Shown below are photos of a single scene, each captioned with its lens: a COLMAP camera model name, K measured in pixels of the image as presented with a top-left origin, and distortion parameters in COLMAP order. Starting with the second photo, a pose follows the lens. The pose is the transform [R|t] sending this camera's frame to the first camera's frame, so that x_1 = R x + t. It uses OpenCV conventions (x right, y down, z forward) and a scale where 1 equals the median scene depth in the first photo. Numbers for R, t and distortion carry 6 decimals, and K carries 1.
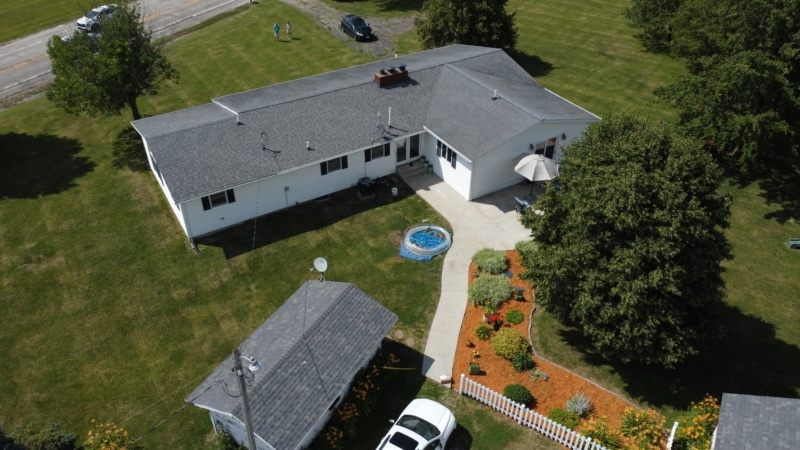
lens RADIAL K [[598.6, 0, 415.7], [0, 598.6, 214.6], [0, 0, 1]] dist [-0.000521, 0.125842]
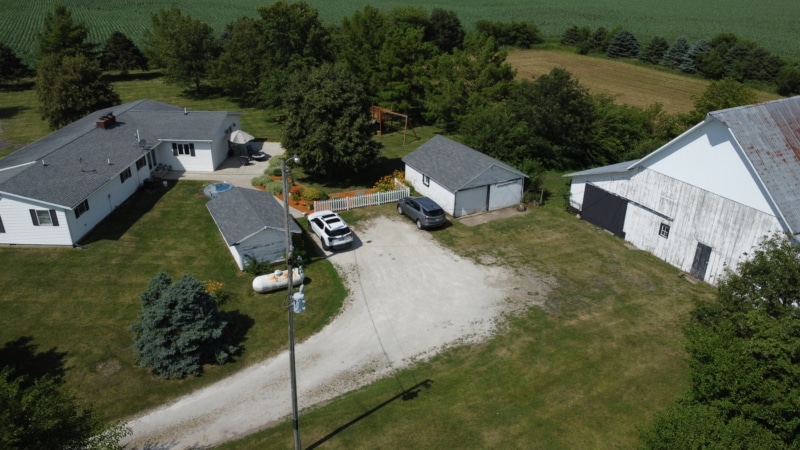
lens RADIAL K [[598.5, 0, 400.0], [0, 598.5, 225.0], [0, 0, 1]] dist [0.006345, -0.003714]
pose [[0.566485, -0.362705, 0.739959, -0.823863], [0.494679, 0.867822, 0.046672, 0.260117], [-0.659081, 0.339603, 0.671031, -0.293061]]
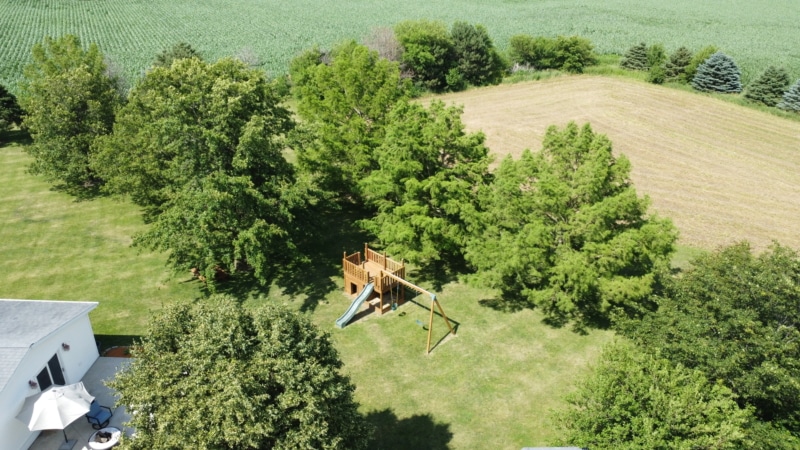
lens RADIAL K [[598.5, 0, 400.0], [0, 598.5, 225.0], [0, 0, 1]] dist [0.006345, -0.003714]
pose [[0.568574, -0.383706, 0.727663, -0.001203], [0.494568, 0.866286, 0.070363, -0.116620], [-0.657363, 0.319872, 0.682316, 0.176108]]
